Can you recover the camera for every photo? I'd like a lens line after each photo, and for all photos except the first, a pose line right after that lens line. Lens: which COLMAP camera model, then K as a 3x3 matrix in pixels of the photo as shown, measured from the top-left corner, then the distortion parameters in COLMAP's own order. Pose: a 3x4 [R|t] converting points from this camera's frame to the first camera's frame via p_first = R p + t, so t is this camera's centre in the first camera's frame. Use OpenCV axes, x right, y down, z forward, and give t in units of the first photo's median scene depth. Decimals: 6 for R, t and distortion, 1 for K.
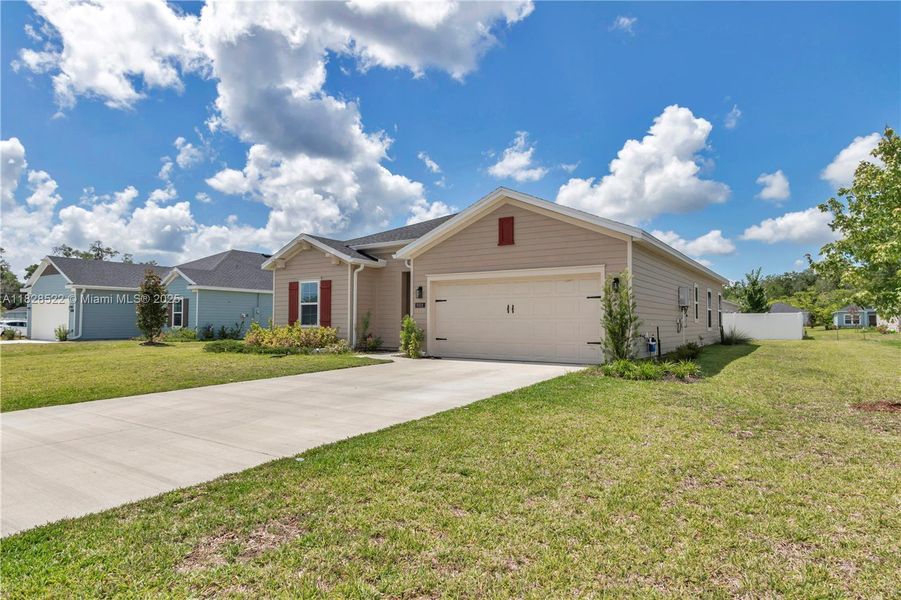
lens RADIAL K [[531.2, 0, 450.5], [0, 531.2, 300.0], [0, 0, 1]] dist [0.001953, 0.001399]
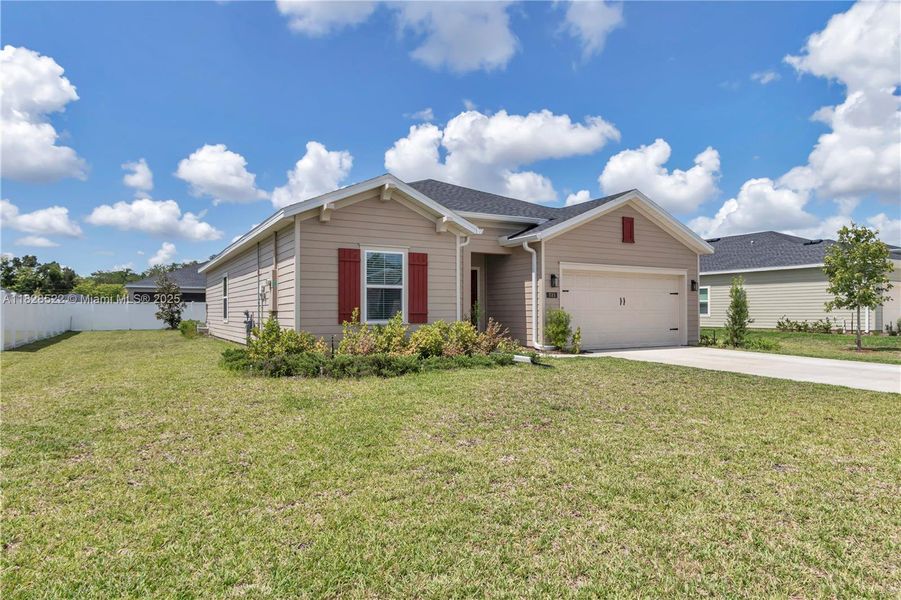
lens RADIAL K [[539.8, 0, 450.5], [0, 539.8, 300.0], [0, 0, 1]] dist [-0.001621, -0.000673]
pose [[0.438215, 0.013556, 0.898768, -0.830558], [-0.032372, 0.999476, 0.000709, 0.020156], [-0.898287, -0.029406, 0.438424, 0.662537]]
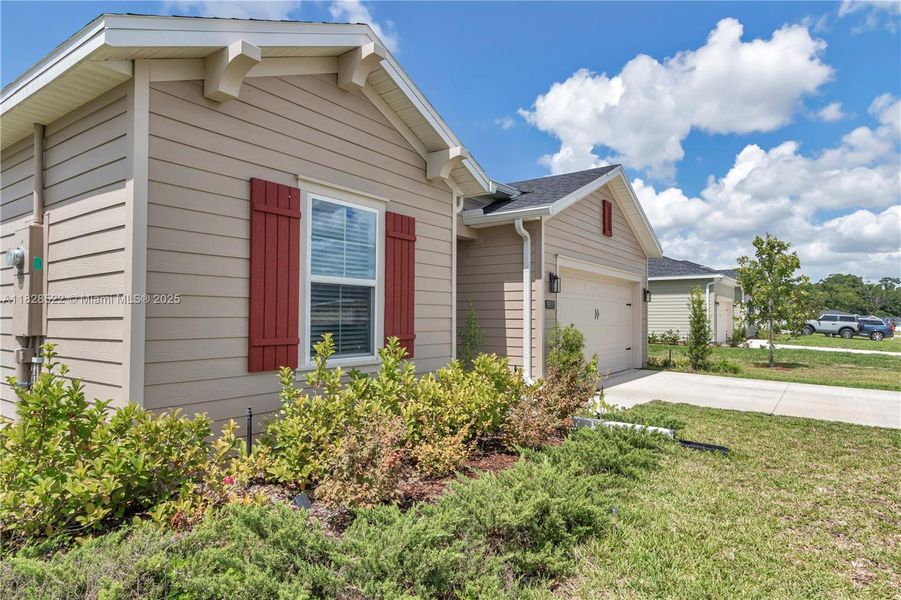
lens RADIAL K [[523.8, 0, 450.5], [0, 523.8, 300.0], [0, 0, 1]] dist [-0.002385, 0.000272]
pose [[0.028715, 0.030712, 0.999116, -0.556042], [-0.043495, 0.998620, -0.029447, 0.023276], [-0.998641, -0.042611, 0.030011, 0.957973]]
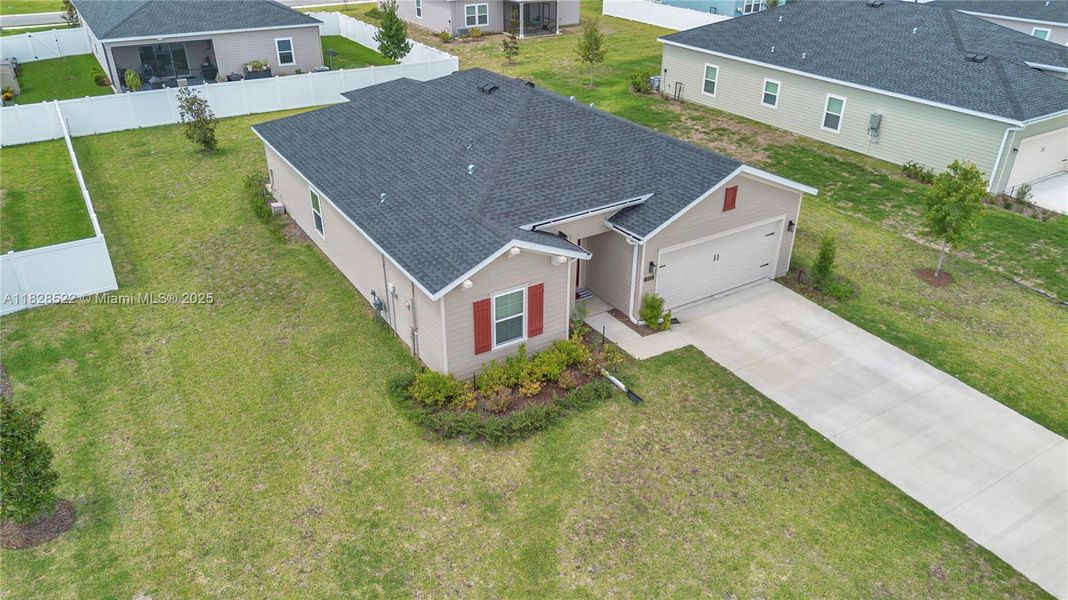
lens RADIAL K [[755.7, 0, 534.0], [0, 755.7, 300.0], [0, 0, 1]] dist [0.064177, -0.056931]
pose [[0.408813, -0.442783, 0.798007, -1.133304], [-0.040371, 0.864785, 0.500517, -0.574281], [-0.911725, -0.236834, 0.335660, 0.624939]]
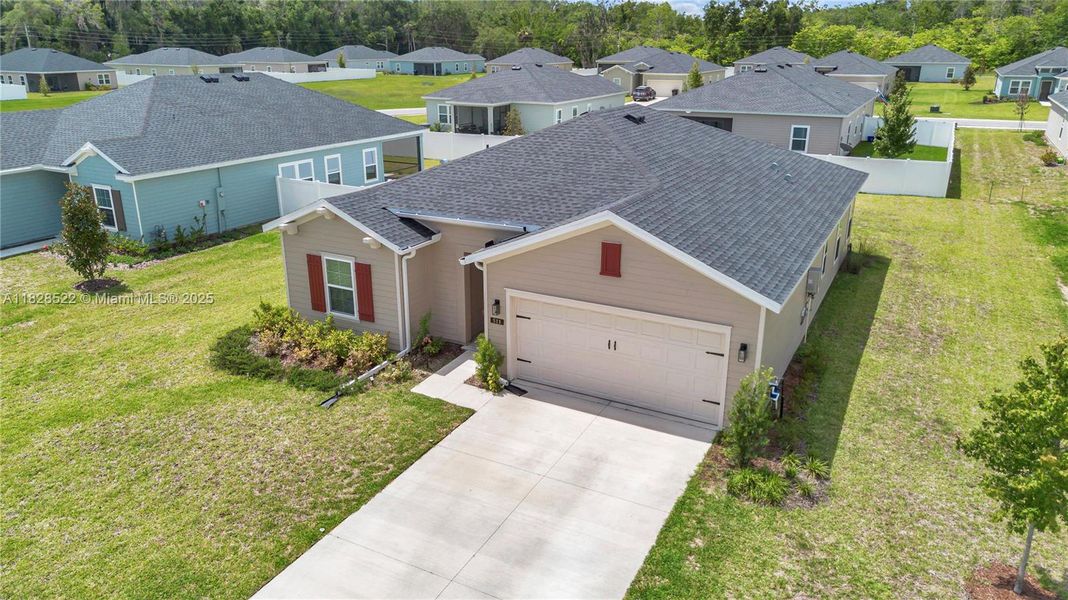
lens RADIAL K [[755.7, 0, 534.0], [0, 755.7, 300.0], [0, 0, 1]] dist [0.064177, -0.056931]
pose [[0.994534, -0.037387, 0.097487, -0.097880], [-0.000869, 0.930697, 0.365789, -0.385856], [-0.104407, -0.363875, 0.925578, -0.049553]]
